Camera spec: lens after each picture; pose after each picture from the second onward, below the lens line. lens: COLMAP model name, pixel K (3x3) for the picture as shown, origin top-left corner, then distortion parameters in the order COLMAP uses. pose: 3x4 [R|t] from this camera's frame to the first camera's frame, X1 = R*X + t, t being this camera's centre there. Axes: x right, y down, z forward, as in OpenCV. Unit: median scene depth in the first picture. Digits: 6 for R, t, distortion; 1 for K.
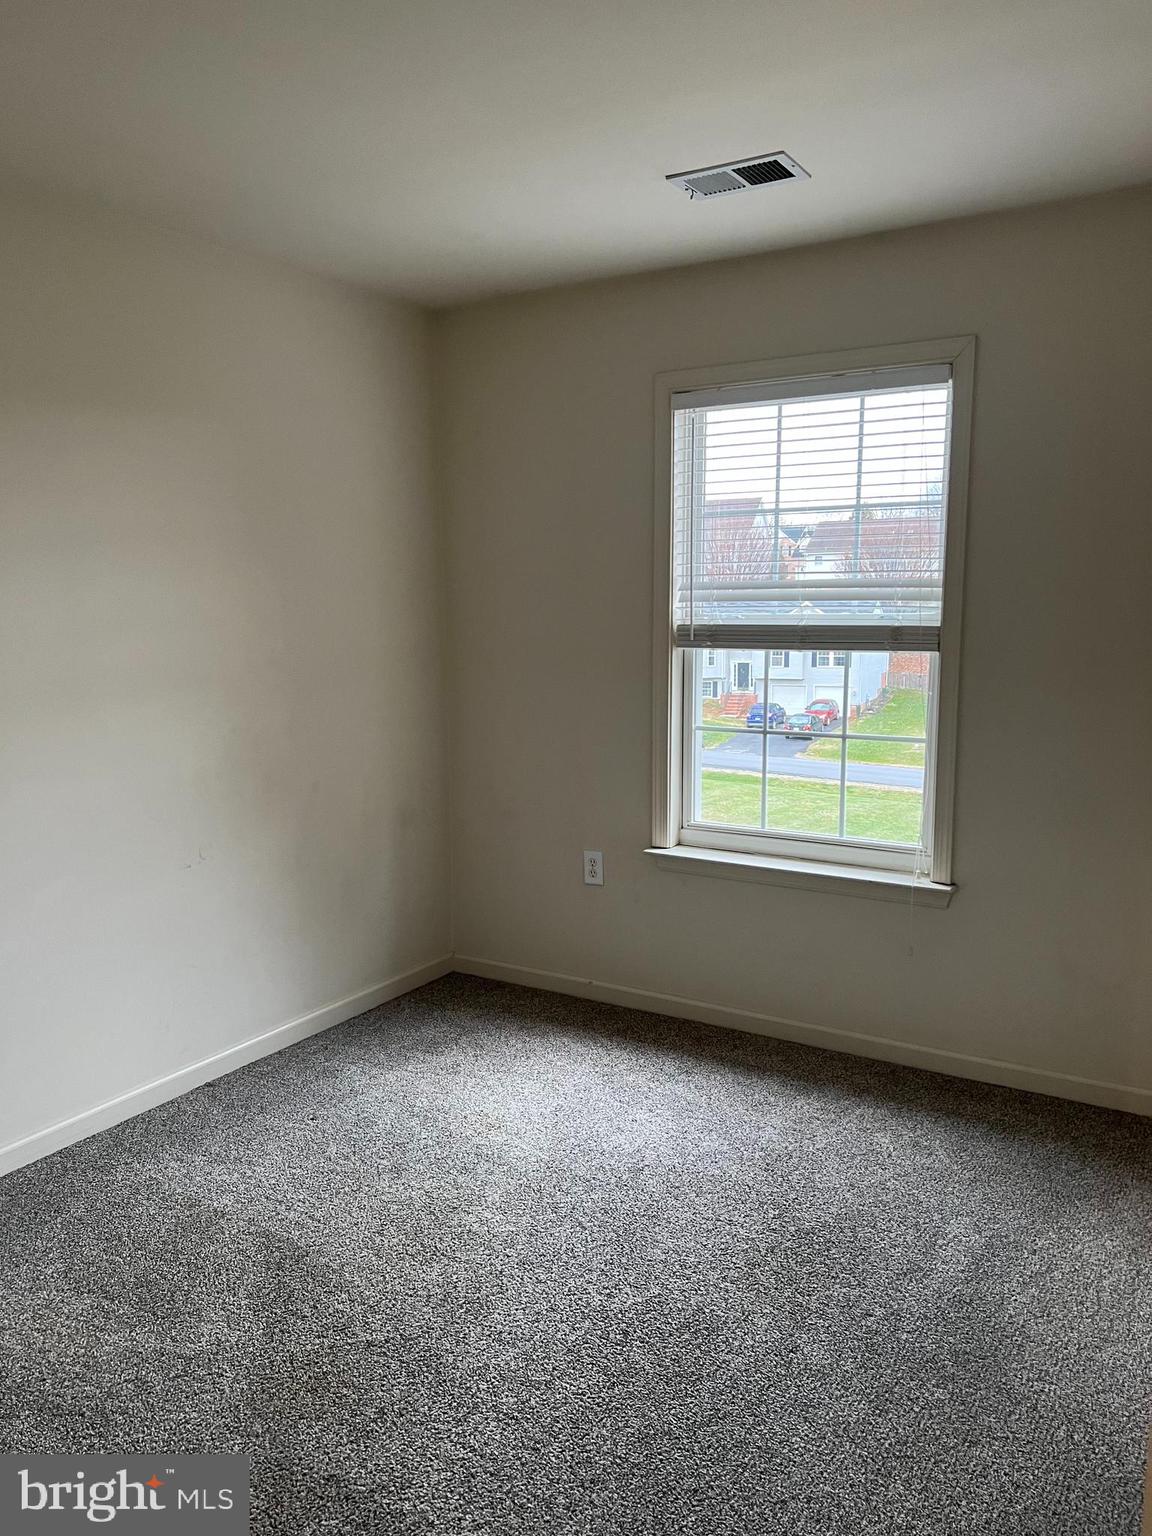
lens RADIAL K [[1156.8, 0, 576.9], [0, 1156.8, 775.7], [0, 0, 1]] dist [0.066894, -0.066400]
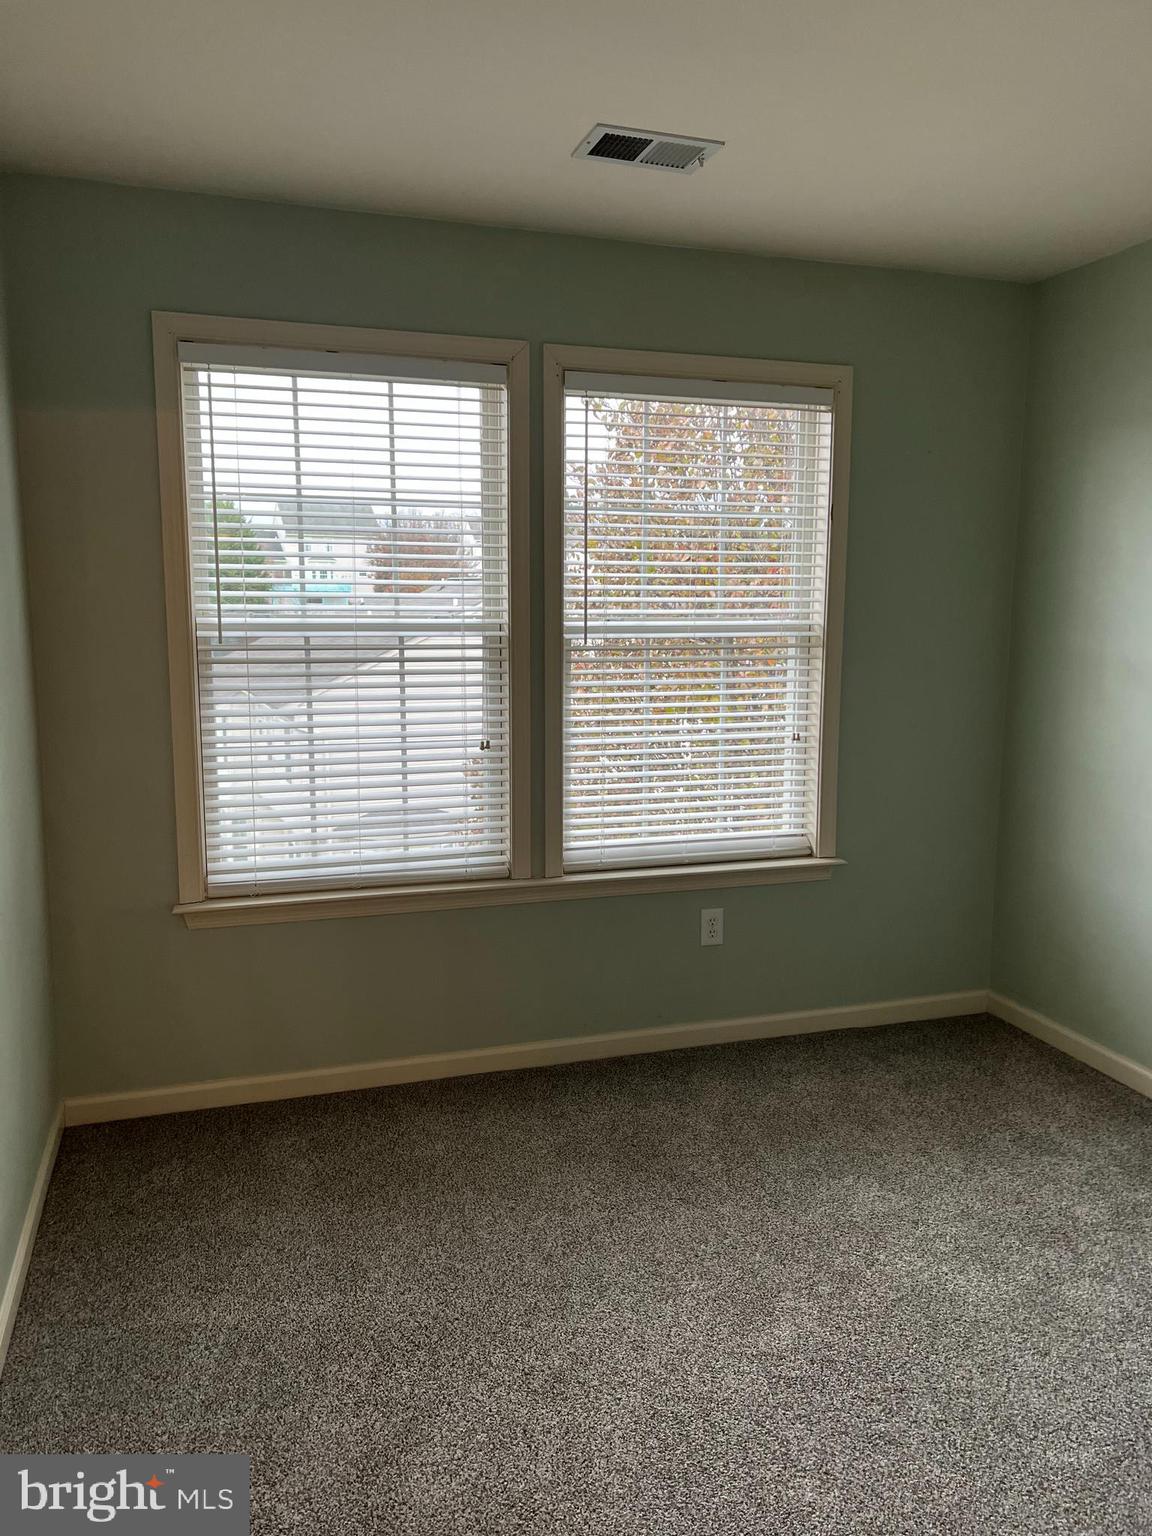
lens RADIAL K [[1156.8, 0, 576.7], [0, 1156.8, 758.9], [0, 0, 1]] dist [0.066894, -0.066400]
pose [[0.670008, -0.098831, 0.735745, -0.584705], [0.095611, 0.994332, 0.046498, -0.081770], [-0.736171, 0.039191, 0.675660, 0.419763]]
